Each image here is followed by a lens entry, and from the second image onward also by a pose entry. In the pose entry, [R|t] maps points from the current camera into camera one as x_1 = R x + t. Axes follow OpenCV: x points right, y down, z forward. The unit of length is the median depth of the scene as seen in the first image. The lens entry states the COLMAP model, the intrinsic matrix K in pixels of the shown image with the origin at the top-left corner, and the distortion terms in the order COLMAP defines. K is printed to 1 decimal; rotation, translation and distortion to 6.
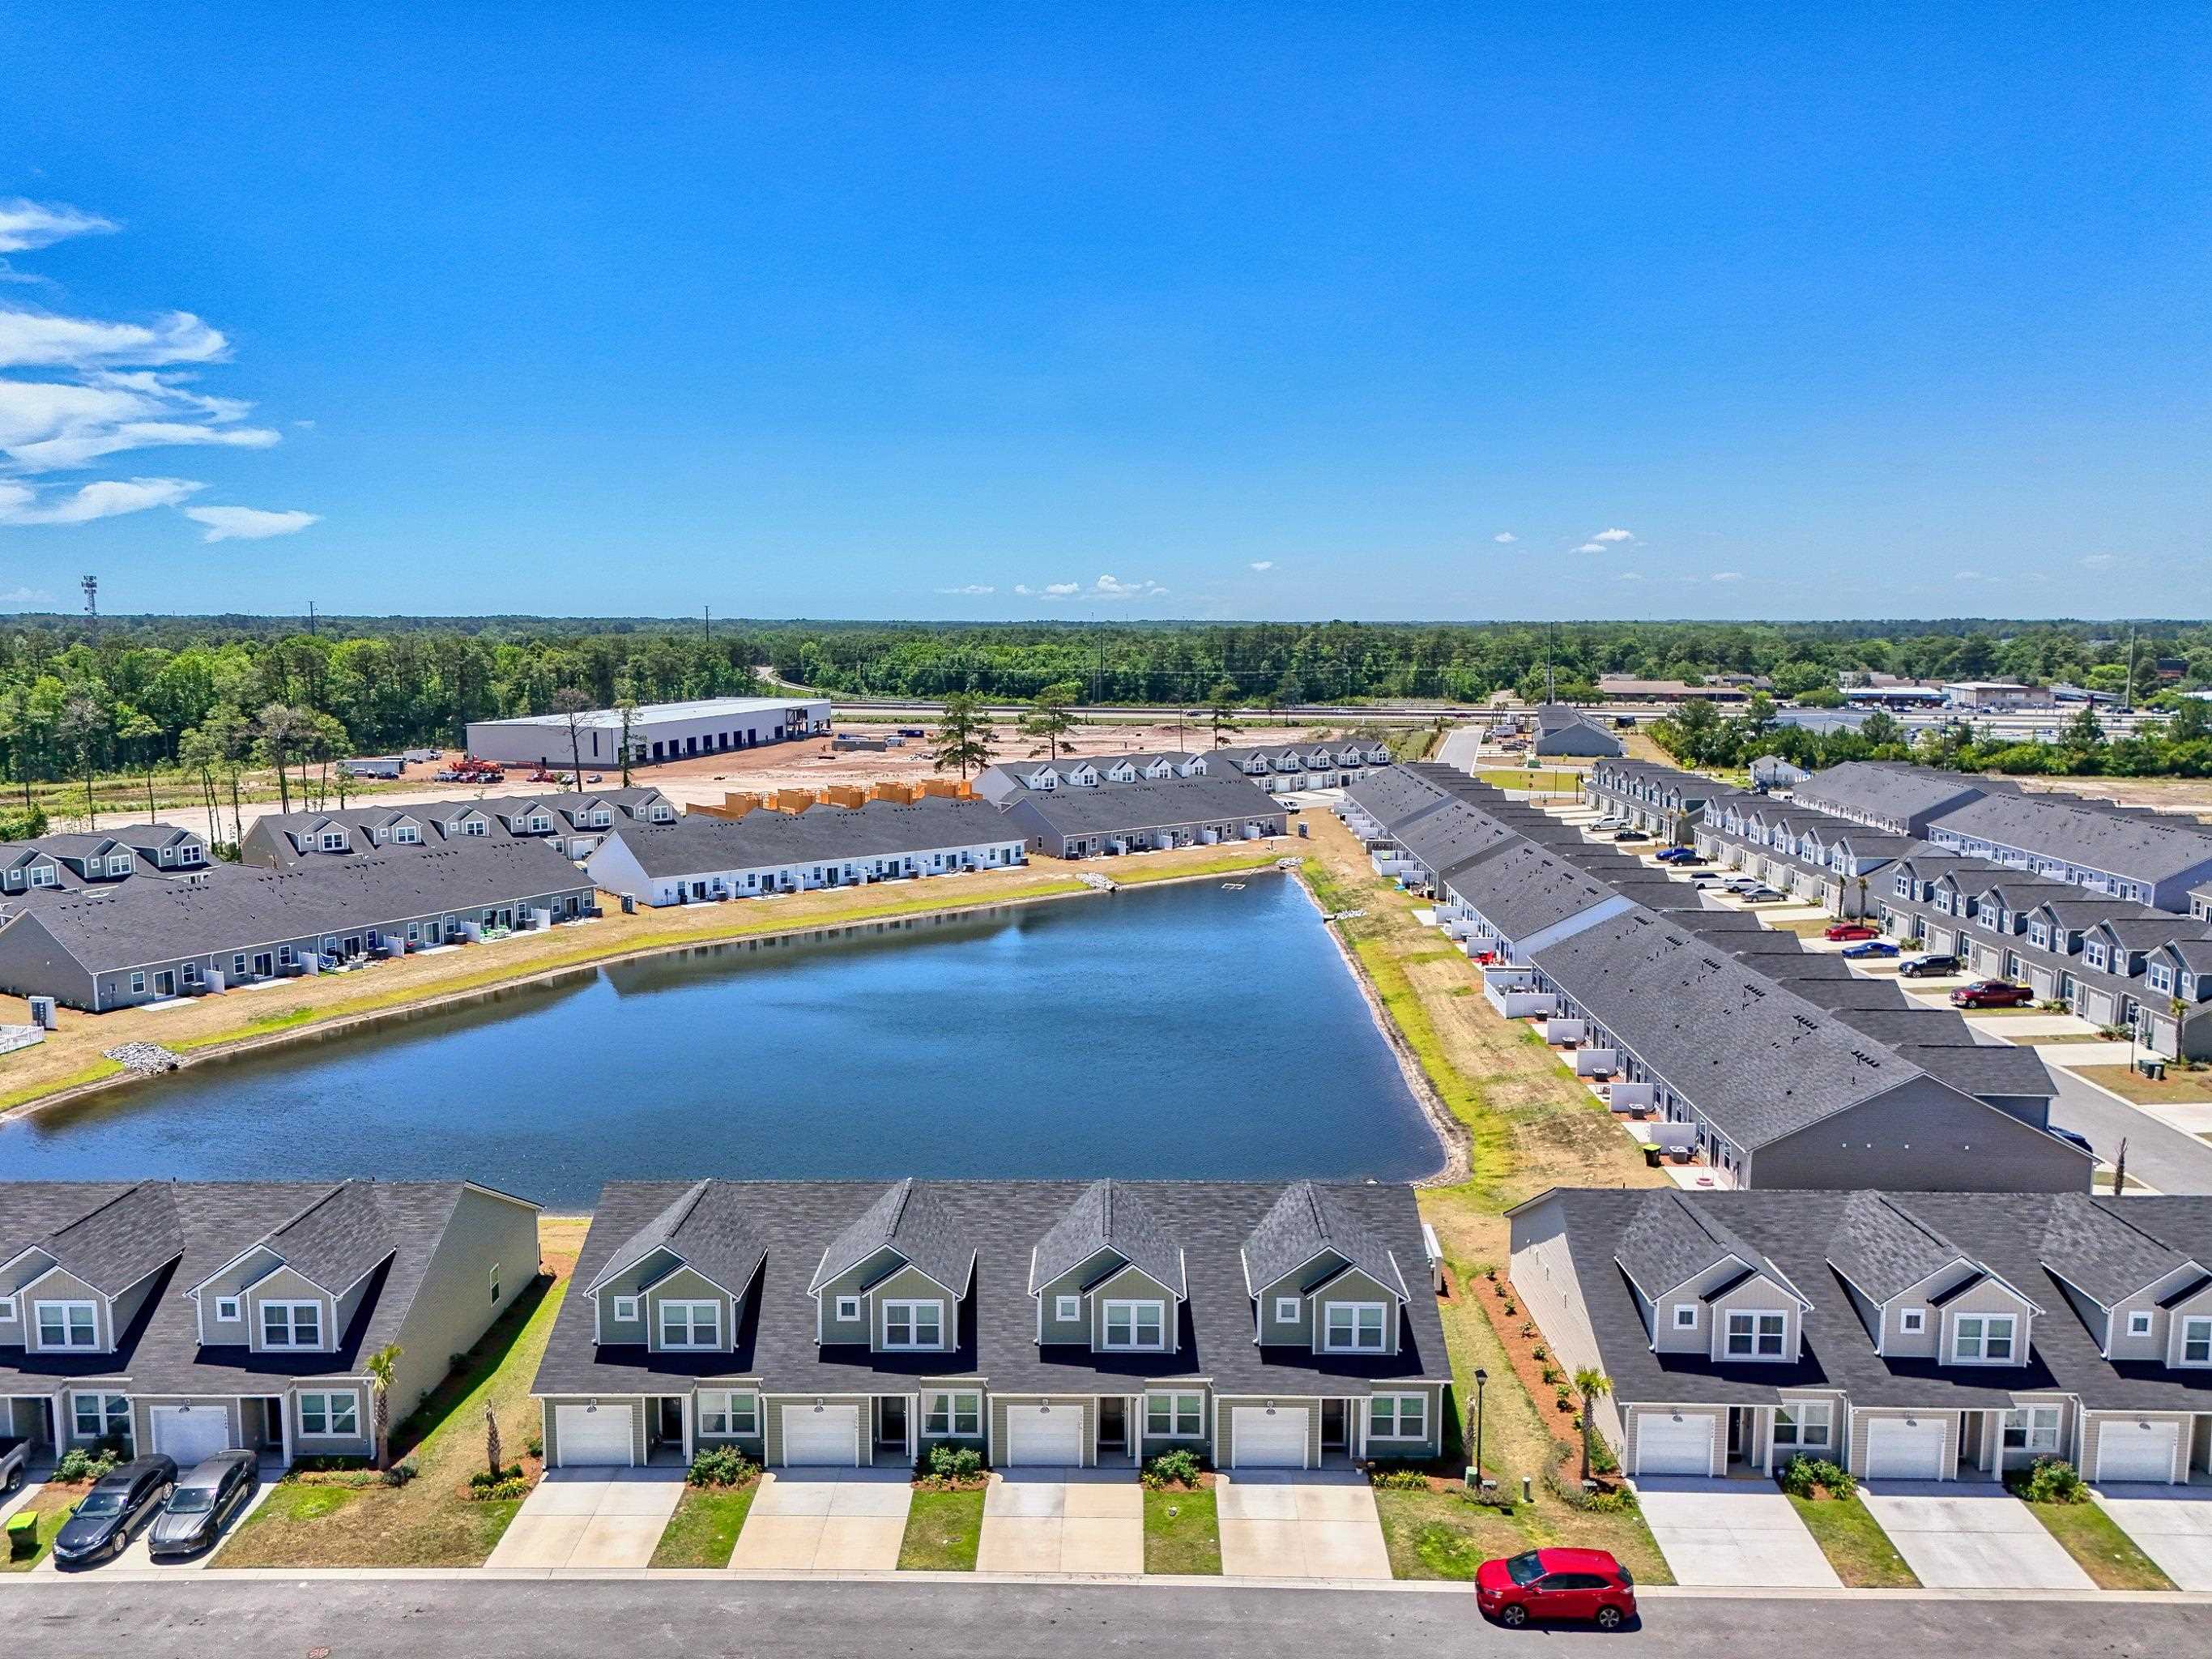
lens RADIAL K [[1698.2, 0, 1137.9], [0, 1698.2, 795.9], [0, 0, 1]] dist [0.080059, -0.071748]
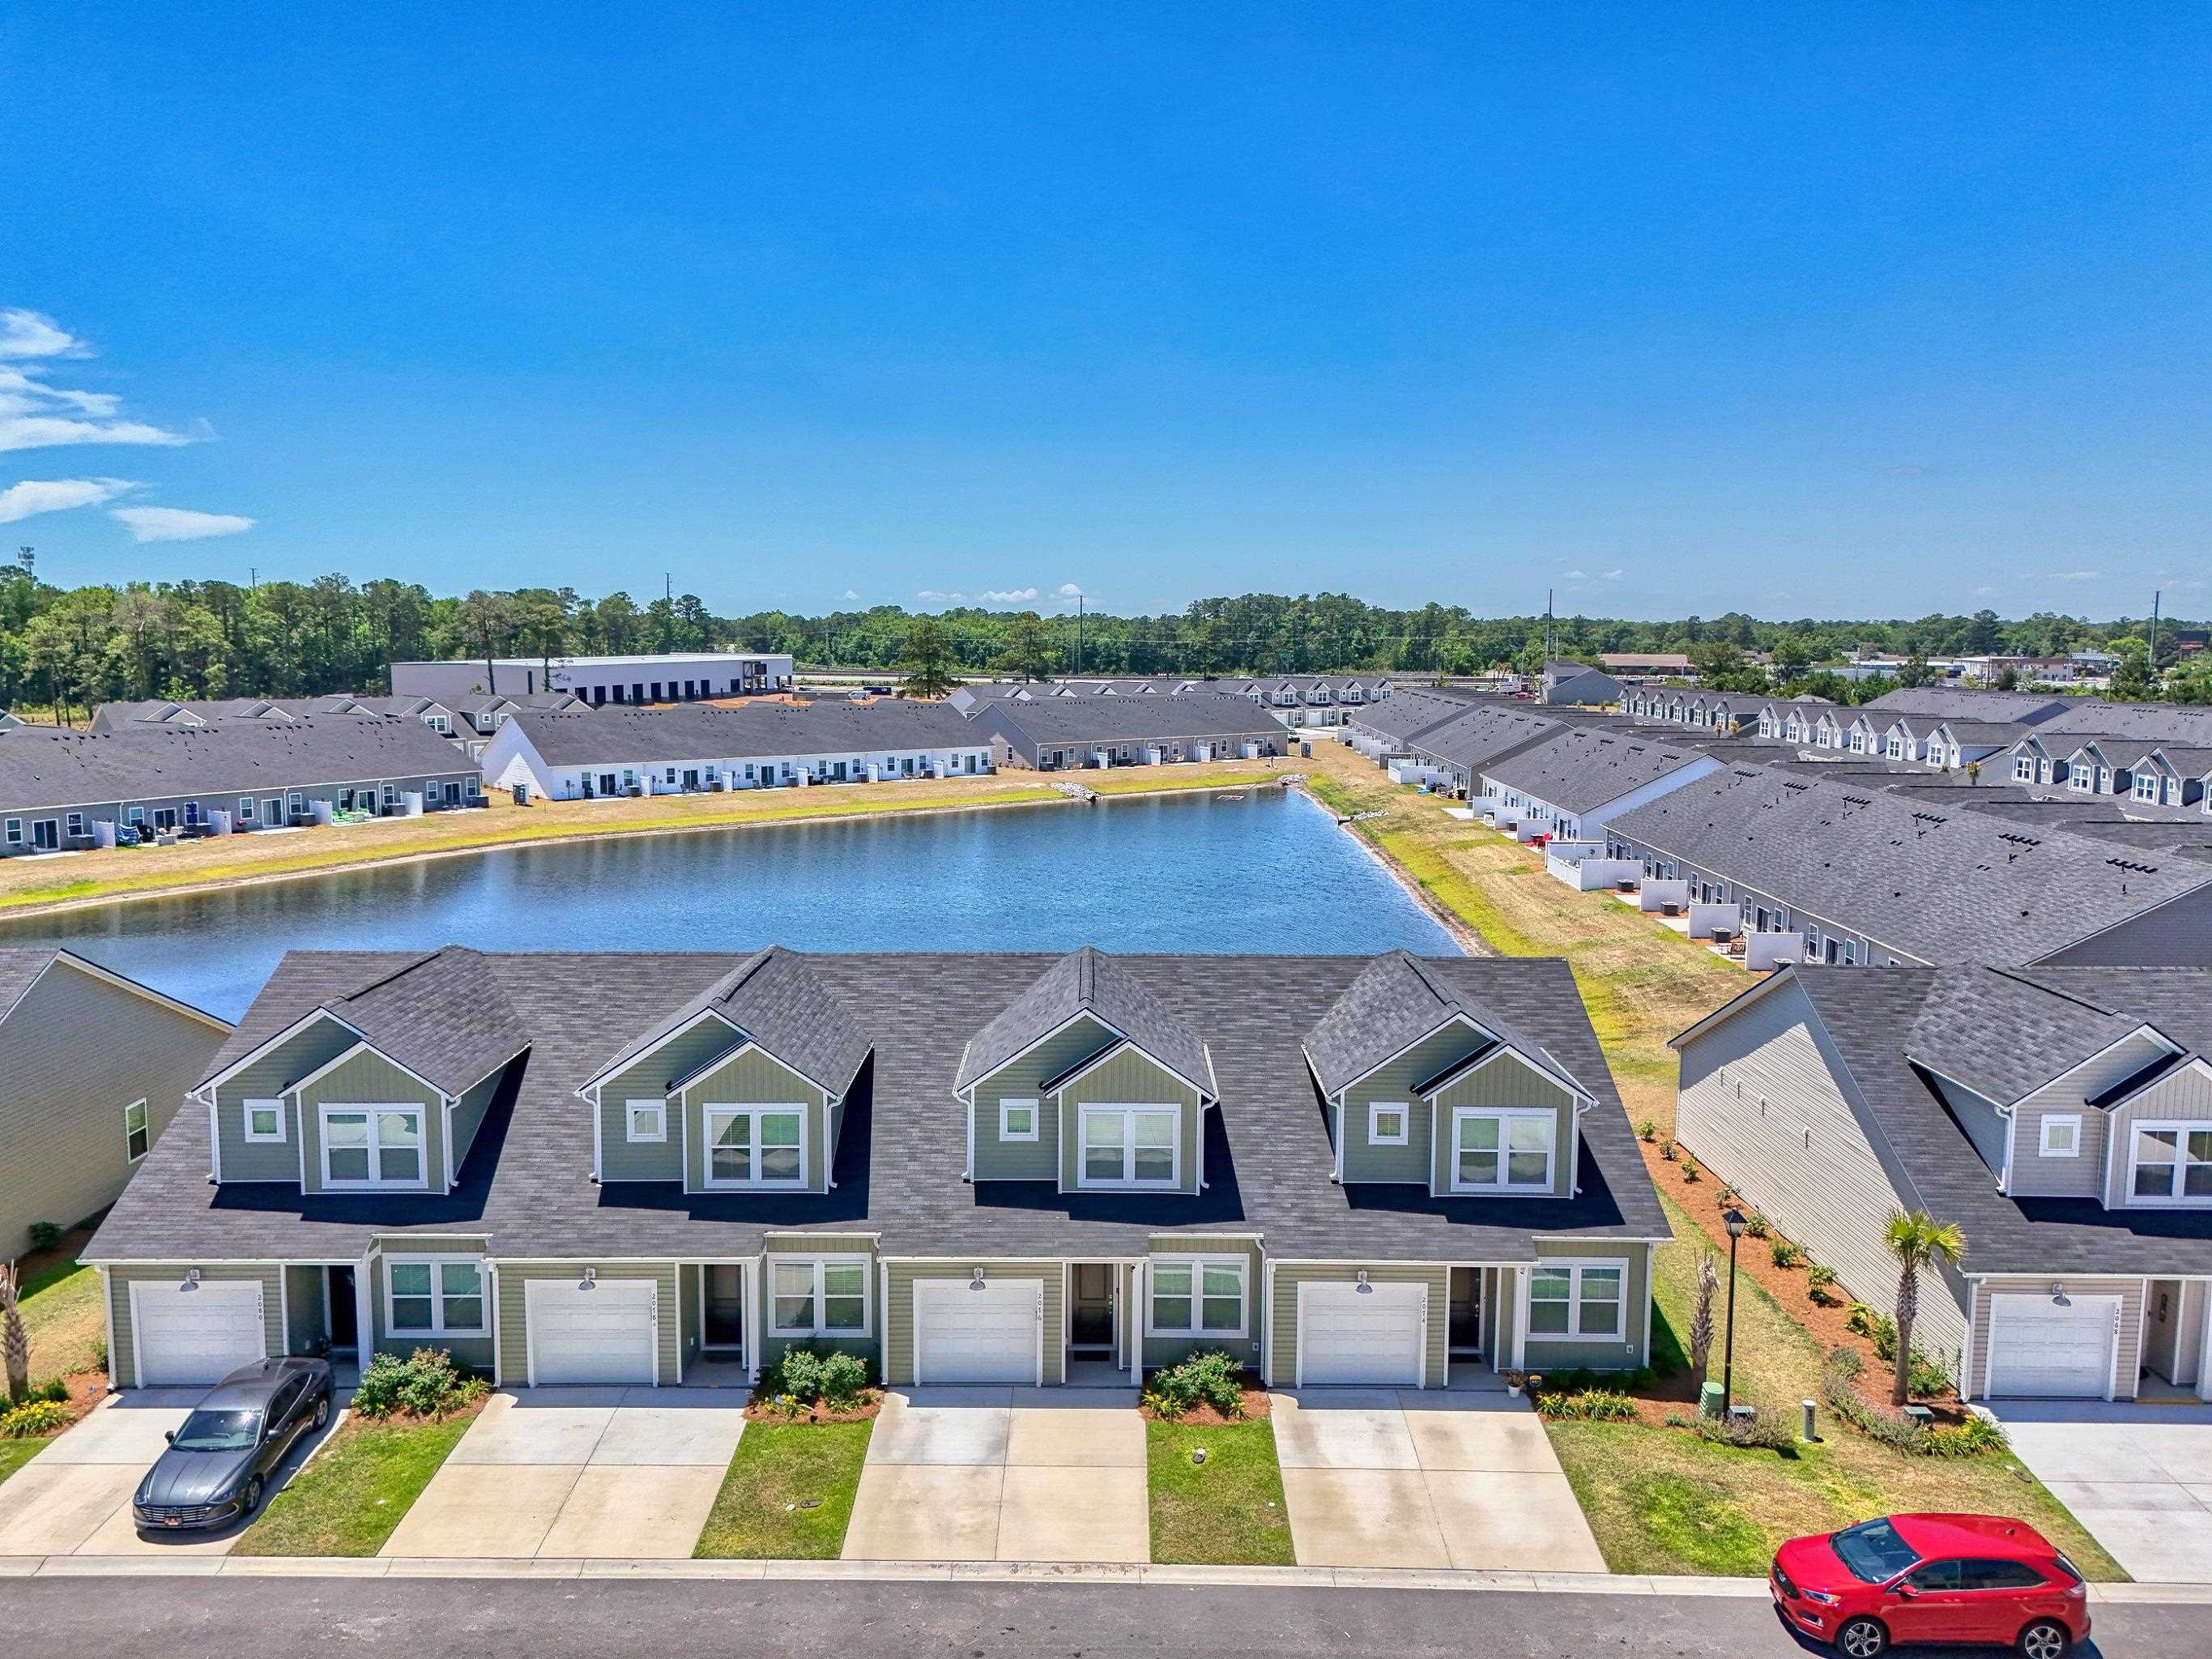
lens RADIAL K [[1698.2, 0, 1144.9], [0, 1698.2, 803.6], [0, 0, 1]] dist [0.080059, -0.071748]
pose [[0.999853, 0.004902, 0.016438, -0.007035], [-0.004882, 0.999987, -0.001258, 0.177083], [-0.016444, 0.001178, 0.999864, 0.379679]]
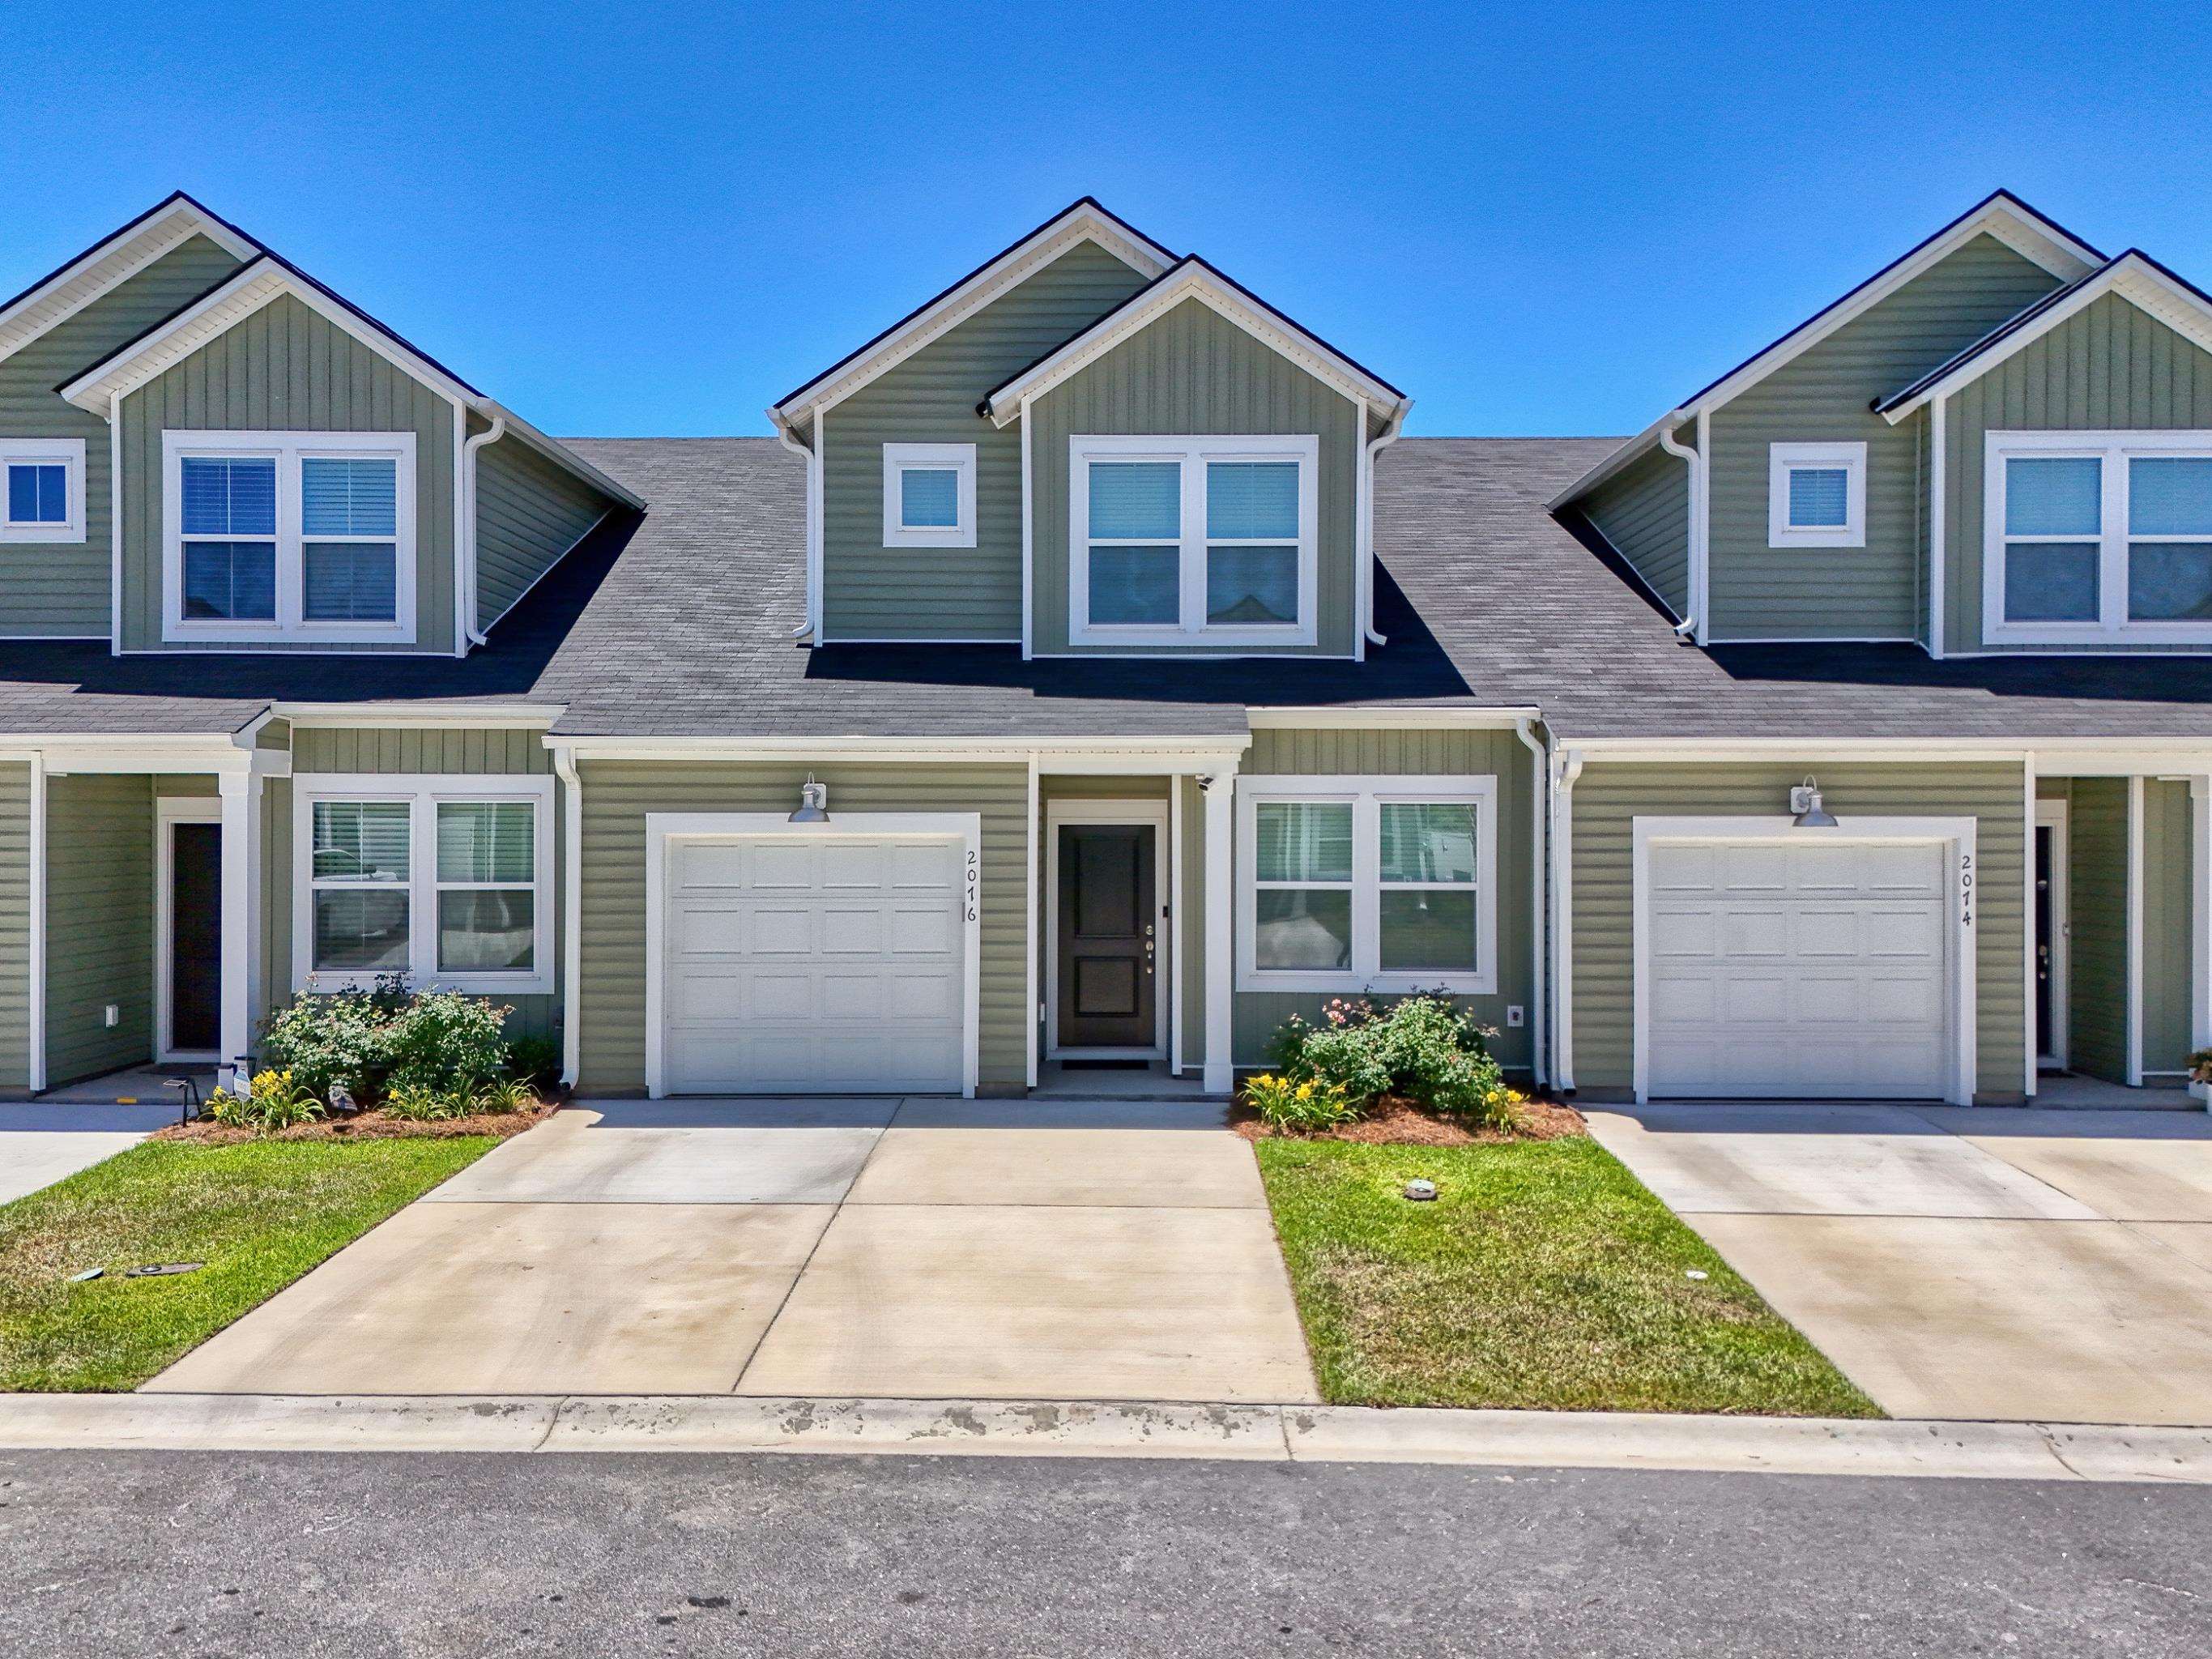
lens RADIAL K [[1698.2, 0, 1138.6], [0, 1698.2, 772.7], [0, 0, 1]] dist [0.080059, -0.071748]
pose [[1.000000, -0.000093, 0.000882, -0.009950], [0.000207, 0.991446, -0.130521, 0.347192], [-0.000863, 0.130521, 0.991445, 0.706683]]
